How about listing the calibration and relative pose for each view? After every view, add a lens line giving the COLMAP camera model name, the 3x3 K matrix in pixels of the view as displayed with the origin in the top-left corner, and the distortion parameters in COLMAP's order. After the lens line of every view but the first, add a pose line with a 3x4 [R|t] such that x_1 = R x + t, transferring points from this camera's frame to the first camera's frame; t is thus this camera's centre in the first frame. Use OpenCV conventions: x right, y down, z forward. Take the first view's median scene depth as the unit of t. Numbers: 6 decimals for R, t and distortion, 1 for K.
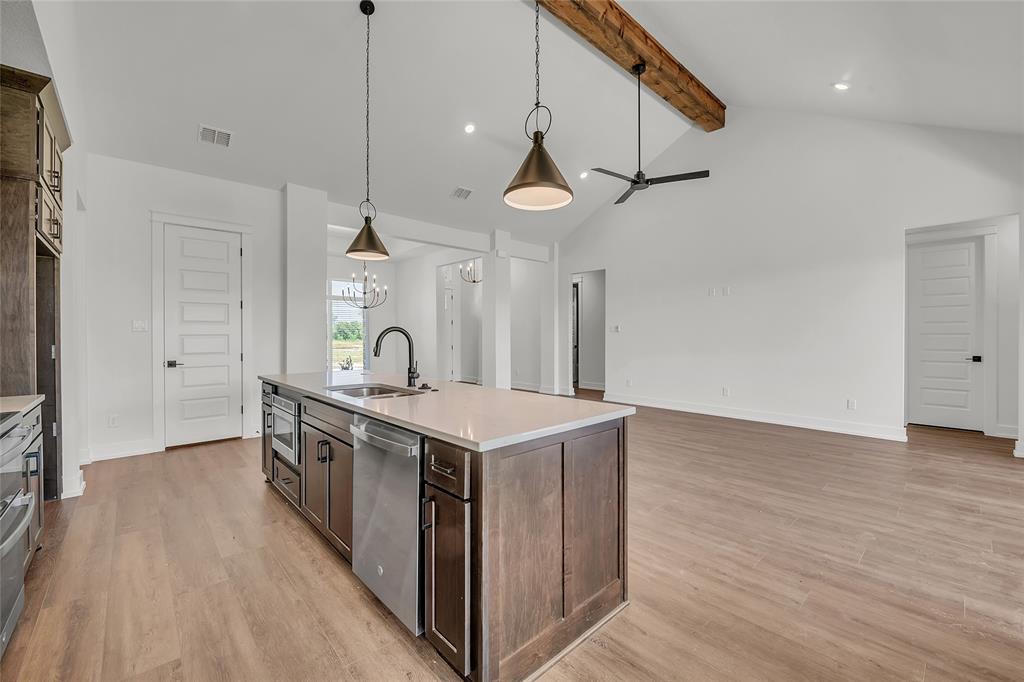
lens RADIAL K [[423.8, 0, 511.3], [0, 423.8, 335.2], [0, 0, 1]] dist [-0.015491, -0.000527]
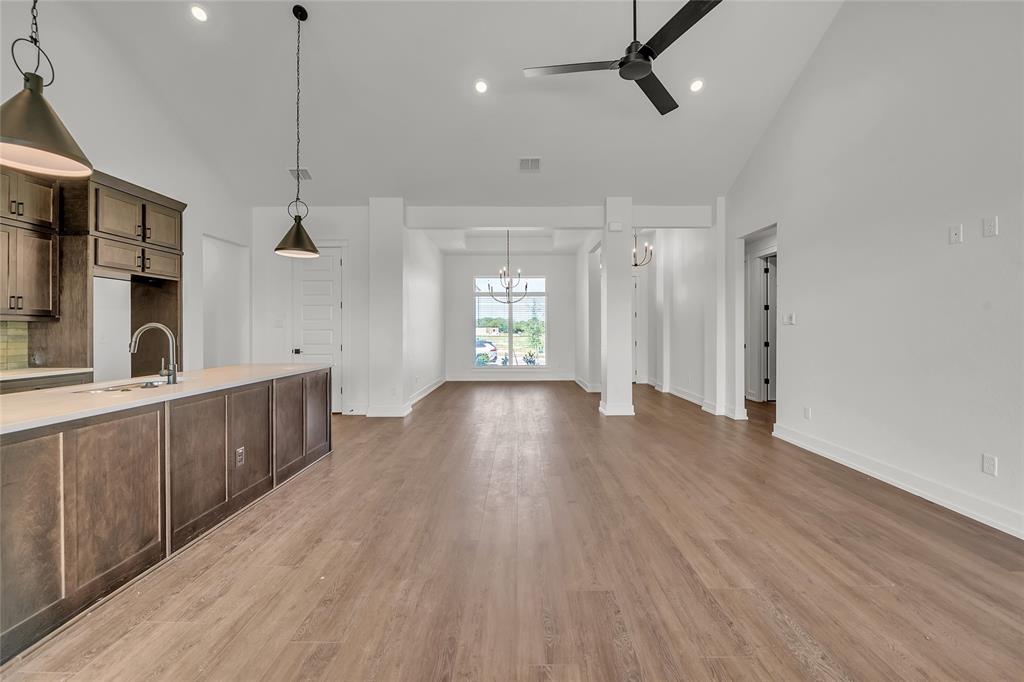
lens RADIAL K [[411.9, 0, 517.2], [0, 411.9, 328.1], [0, 0, 1]] dist [-0.013547, -0.000516]
pose [[0.732848, -0.001735, -0.680390, 0.926471], [0.001116, 0.999998, -0.001349, -0.005411], [0.680392, 0.000229, 0.732849, 0.802934]]
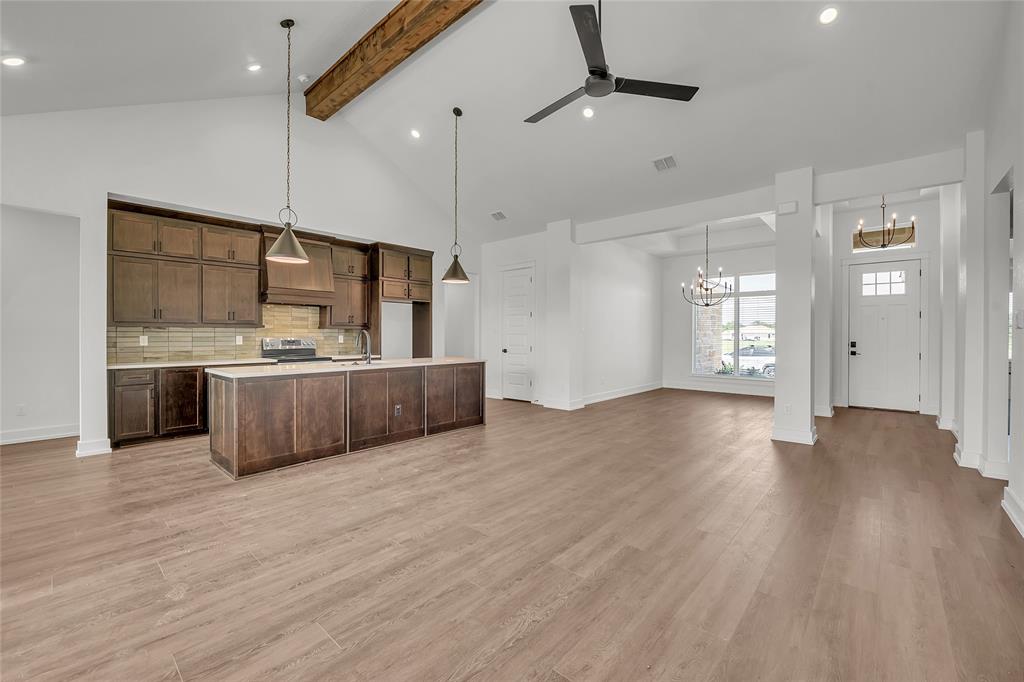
lens RADIAL K [[423.8, 0, 511.3], [0, 423.8, 335.2], [0, 0, 1]] dist [-0.015491, -0.000527]
pose [[0.084521, 0.003291, -0.996416, 1.465822], [-0.001683, 0.999994, 0.003160, -0.004480], [0.996420, 0.001410, 0.084526, 1.357243]]
